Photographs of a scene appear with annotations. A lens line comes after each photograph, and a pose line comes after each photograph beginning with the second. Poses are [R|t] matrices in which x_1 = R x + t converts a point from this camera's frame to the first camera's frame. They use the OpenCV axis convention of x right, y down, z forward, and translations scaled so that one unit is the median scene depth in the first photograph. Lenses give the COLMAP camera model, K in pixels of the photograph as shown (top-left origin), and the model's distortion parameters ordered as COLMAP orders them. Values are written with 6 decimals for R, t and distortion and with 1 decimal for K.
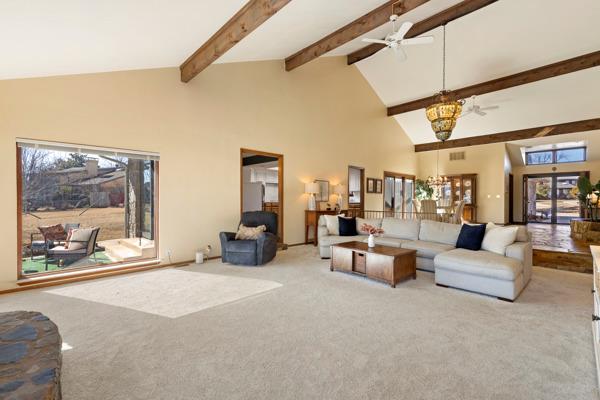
lens RADIAL K [[269.5, 0, 301.7], [0, 269.5, 198.9], [0, 0, 1]] dist [0.011747, 0.000414]
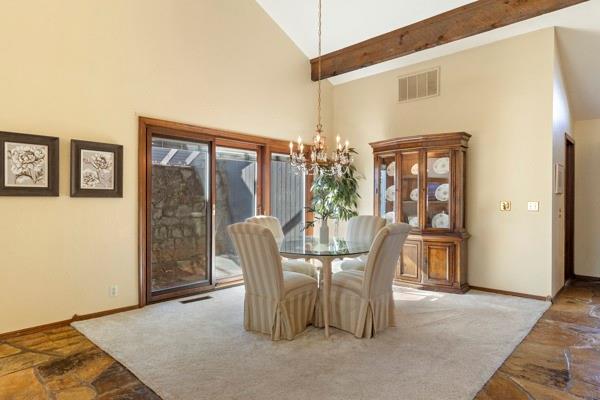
lens RADIAL K [[353.8, 0, 301.5], [0, 353.8, 201.3], [0, 0, 1]] dist [-0.008160, -0.000585]
pose [[0.999782, 0.000946, 0.020845, 0.445776], [-0.001236, 0.999902, 0.013912, -0.020425], [-0.020830, -0.013934, 0.999686, 0.592747]]
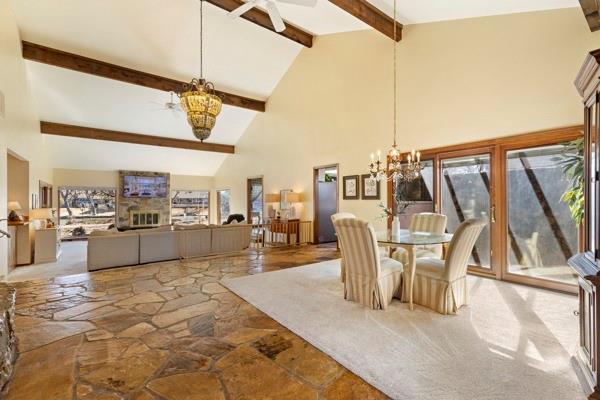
lens RADIAL K [[269.5, 0, 303.6], [0, 269.5, 200.3], [0, 0, 1]] dist [0.011747, 0.000414]
pose [[-0.127157, -0.004275, -0.991873, 0.808663], [0.007651, 0.999957, -0.005291, -0.016127], [0.991853, -0.008262, -0.127119, 0.863090]]
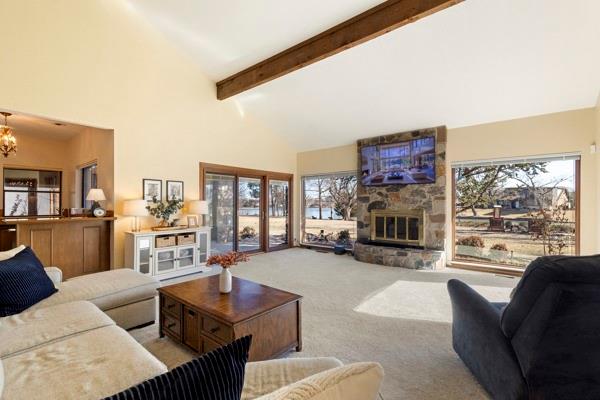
lens RADIAL K [[269.5, 0, 302.1], [0, 269.5, 202.9], [0, 0, 1]] dist [0.011747, 0.000414]
pose [[-0.992736, -0.002506, -0.120287, 0.080969], [-0.001704, 0.999976, -0.006765, 0.001720], [0.120301, -0.006511, -0.992716, 0.620948]]
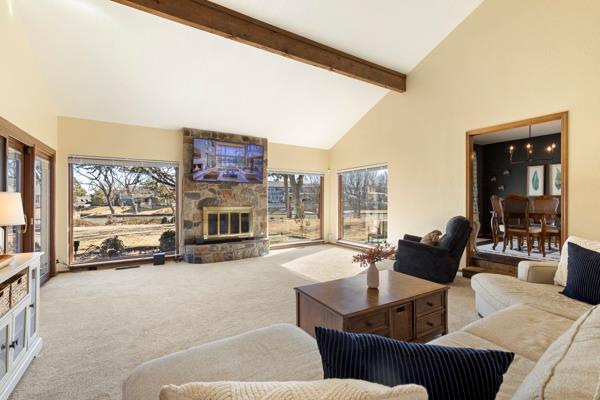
lens RADIAL K [[269.5, 0, 306.6], [0, 269.5, 201.1], [0, 0, 1]] dist [0.011747, 0.000414]
pose [[-0.217195, -0.000501, -0.976128, 0.343854], [0.005729, 0.999982, -0.001788, 0.002387], [0.976111, -0.005981, -0.217188, 0.390435]]
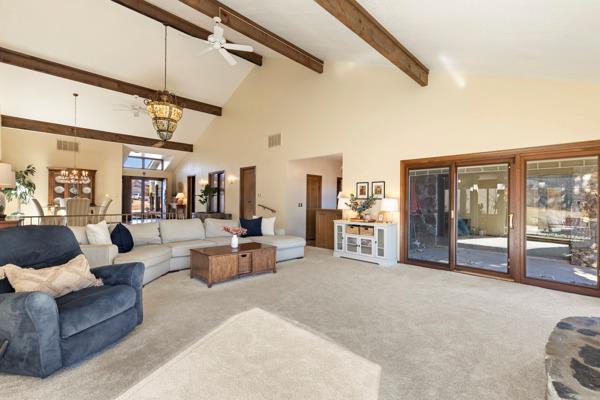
lens RADIAL K [[269.5, 0, 303.1], [0, 269.5, 199.5], [0, 0, 1]] dist [0.011747, 0.000414]
pose [[-0.010053, 0.001715, 0.999948, -0.292015], [-0.011756, 0.999929, -0.001833, -0.000036], [-0.999880, -0.011774, -0.010032, 0.298263]]
